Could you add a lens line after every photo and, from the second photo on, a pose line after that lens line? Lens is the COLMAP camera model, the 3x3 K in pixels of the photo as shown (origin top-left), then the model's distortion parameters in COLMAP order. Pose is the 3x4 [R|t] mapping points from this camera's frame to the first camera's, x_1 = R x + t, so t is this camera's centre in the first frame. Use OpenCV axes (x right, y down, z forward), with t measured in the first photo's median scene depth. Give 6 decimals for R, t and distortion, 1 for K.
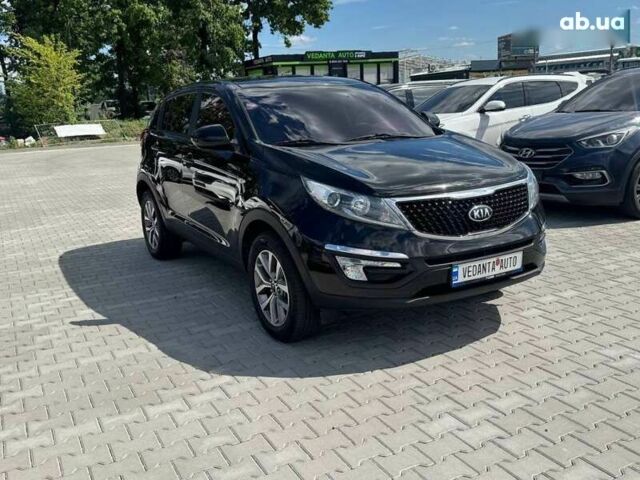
lens RADIAL K [[628.1, 0, 320.0], [0, 628.1, 240.0], [0, 0, 1]] dist [0.173664, -0.331380]
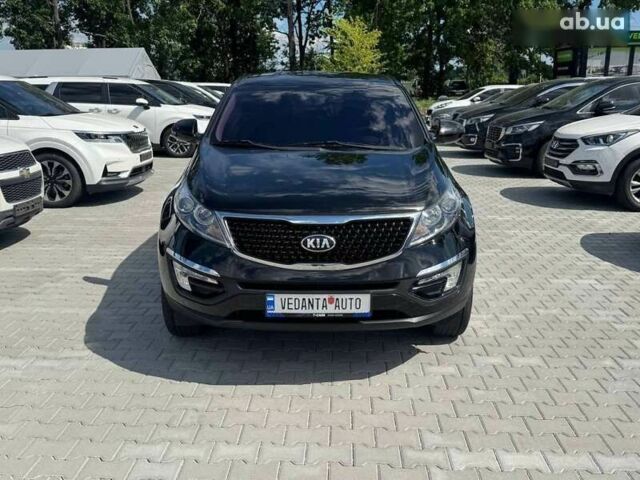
lens RADIAL K [[628.1, 0, 320.0], [0, 628.1, 240.0], [0, 0, 1]] dist [0.173664, -0.331380]
pose [[0.867763, 0.165183, -0.468723, 0.663744], [-0.149435, 0.986226, 0.070903, -0.108757], [0.473979, 0.008517, 0.880495, 0.212716]]
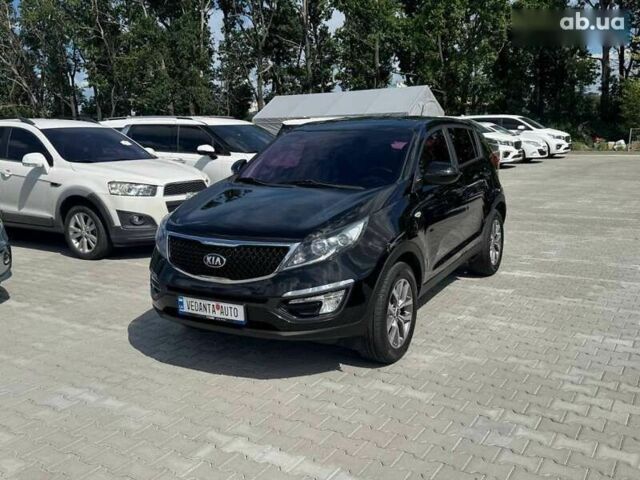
lens RADIAL K [[628.1, 0, 320.0], [0, 628.1, 240.0], [0, 0, 1]] dist [0.173664, -0.331380]
pose [[0.506056, 0.199364, -0.839143, 1.275131], [-0.189841, 0.974806, 0.117109, -0.243614], [0.841349, 0.100040, 0.531154, 0.546703]]
